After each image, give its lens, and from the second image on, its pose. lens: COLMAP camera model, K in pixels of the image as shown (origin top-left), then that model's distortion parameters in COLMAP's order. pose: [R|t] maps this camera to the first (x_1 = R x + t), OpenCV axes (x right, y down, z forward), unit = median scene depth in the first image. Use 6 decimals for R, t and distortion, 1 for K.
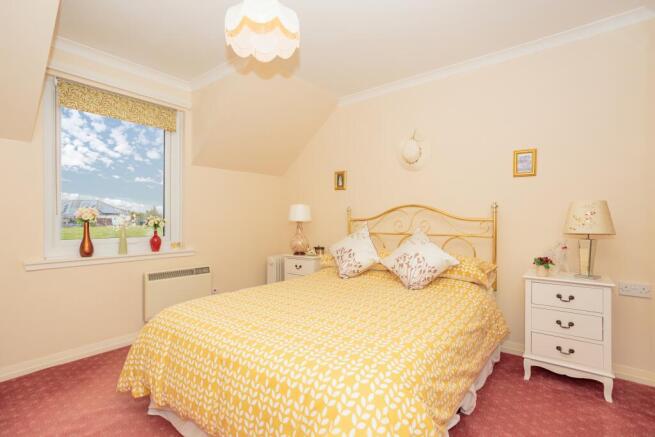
lens RADIAL K [[317.5, 0, 329.5], [0, 317.5, 220.3], [0, 0, 1]] dist [-0.029399, 0.003967]
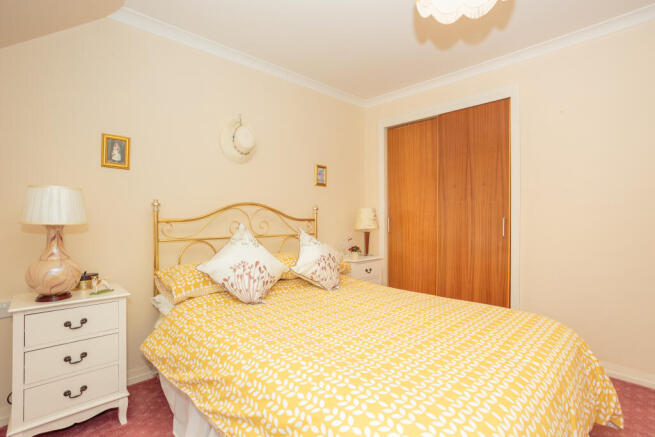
lens RADIAL K [[317.5, 0, 329.2], [0, 317.5, 216.5], [0, 0, 1]] dist [-0.029399, 0.003967]
pose [[0.145771, 0.004802, 0.989307, -0.495064], [0.003155, 0.999981, -0.005319, -0.005087], [-0.989313, 0.003897, 0.145753, 0.577270]]
